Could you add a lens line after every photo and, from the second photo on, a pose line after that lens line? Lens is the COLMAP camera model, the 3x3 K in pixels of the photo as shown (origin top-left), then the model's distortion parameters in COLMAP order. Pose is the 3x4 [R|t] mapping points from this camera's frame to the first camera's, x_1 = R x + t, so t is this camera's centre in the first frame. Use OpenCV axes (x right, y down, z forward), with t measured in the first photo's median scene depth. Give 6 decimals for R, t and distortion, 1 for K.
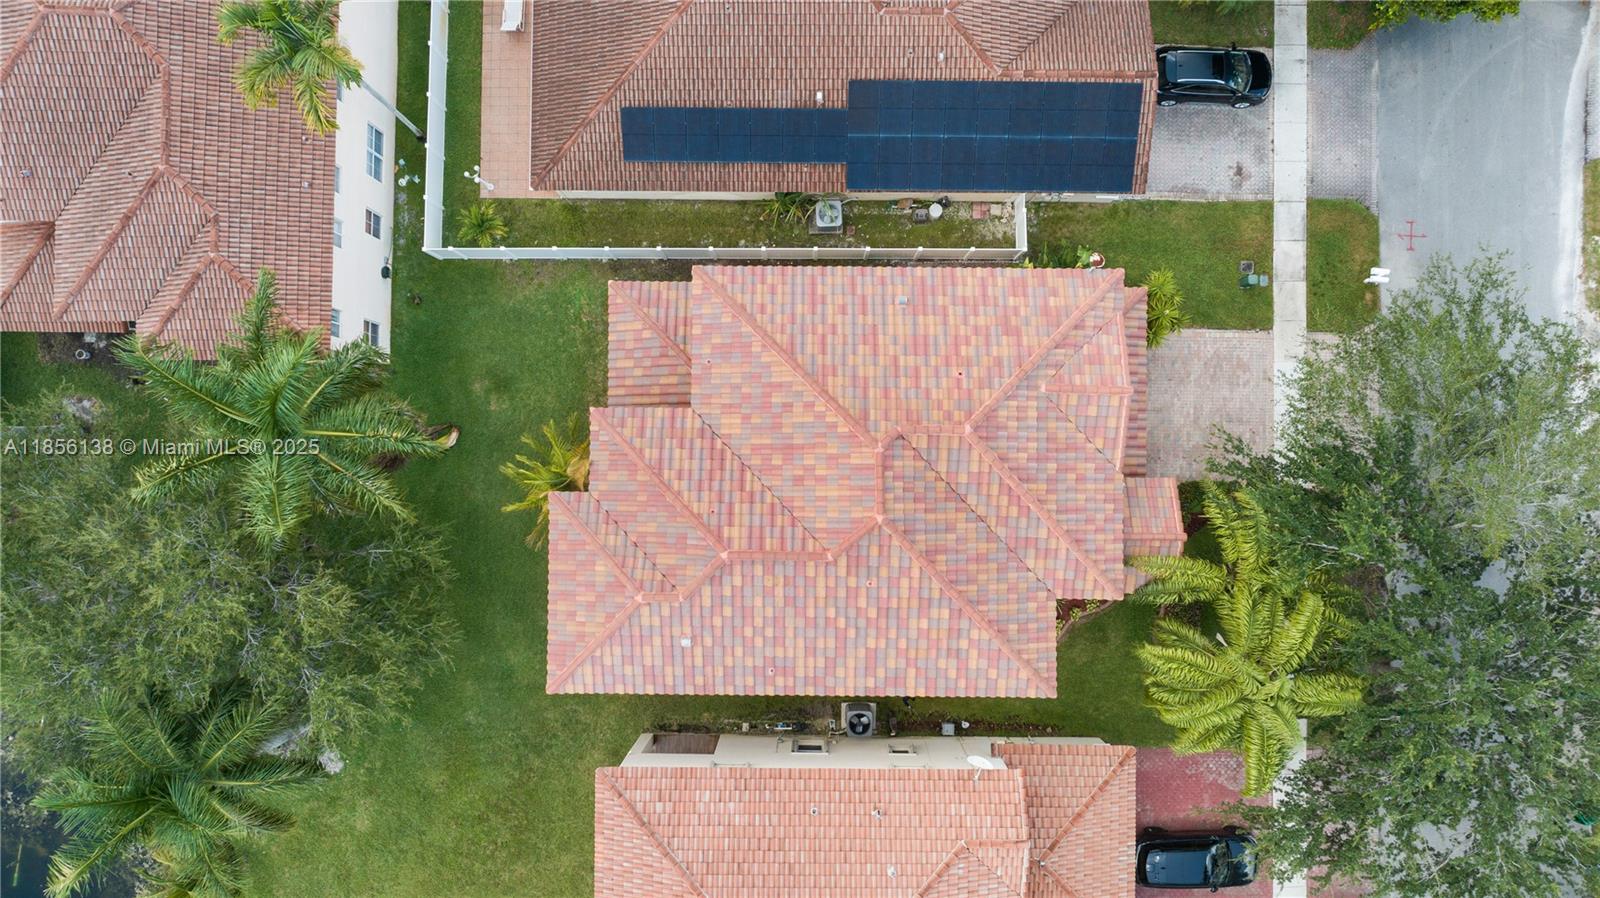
lens RADIAL K [[1137.3, 0, 799.8], [0, 1137.3, 446.7], [0, 0, 1]] dist [-0.007962, -0.001713]
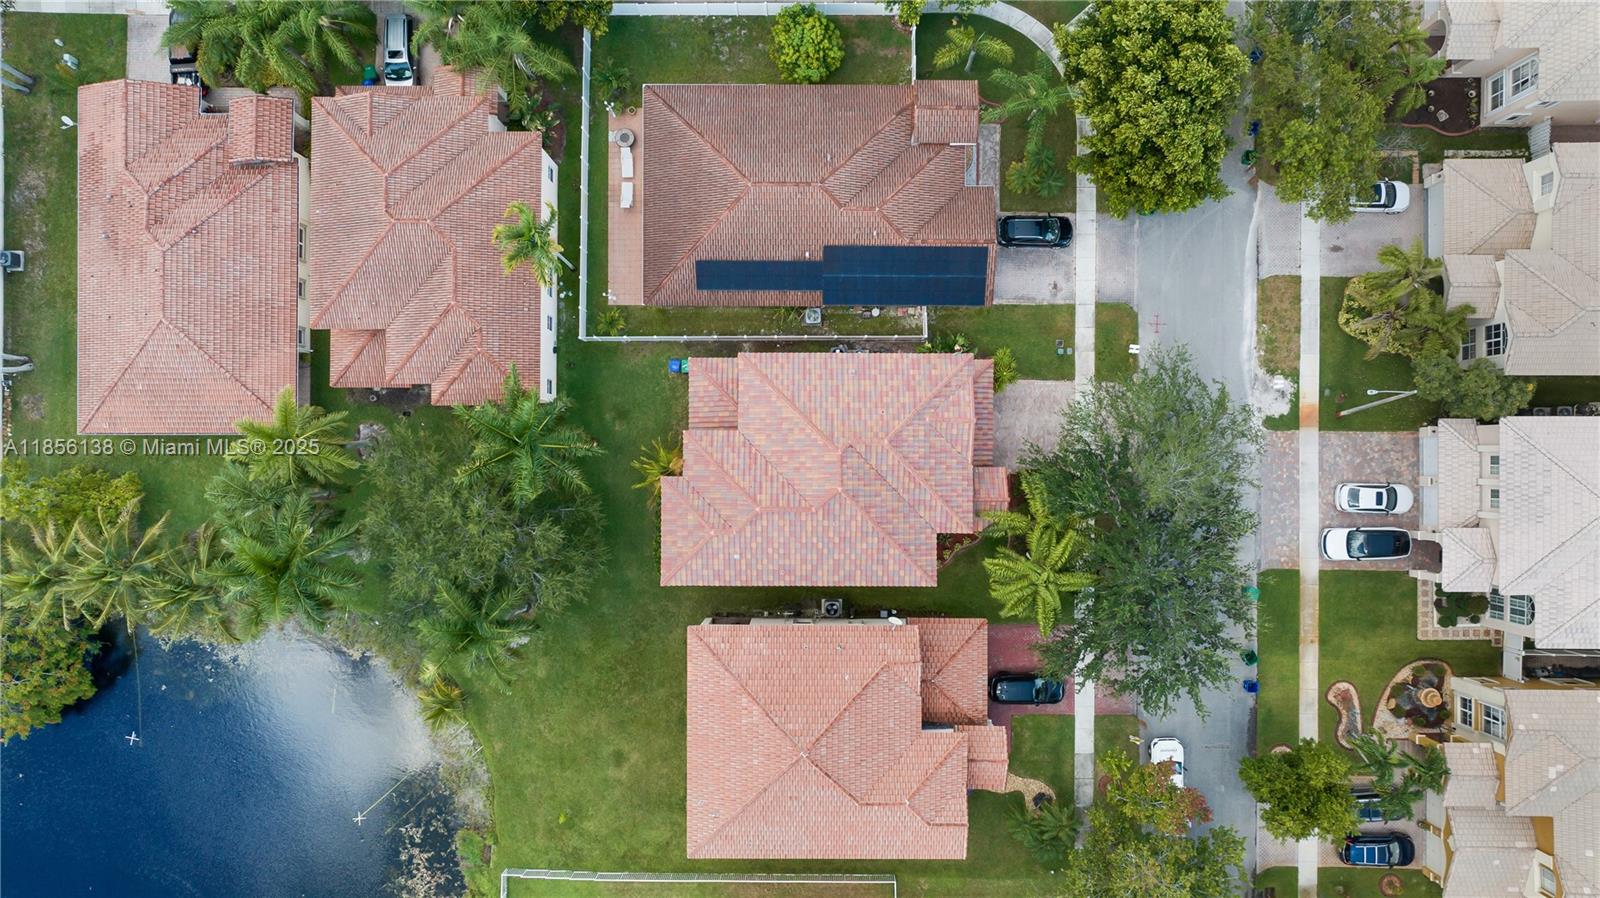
lens RADIAL K [[1137.3, 0, 801.2], [0, 1137.3, 452.7], [0, 0, 1]] dist [-0.007962, -0.001713]
pose [[0.999957, -0.004858, 0.007926, -0.007758], [0.004786, 0.999947, 0.009130, -0.013586], [-0.007970, -0.009092, 0.999927, -0.790276]]
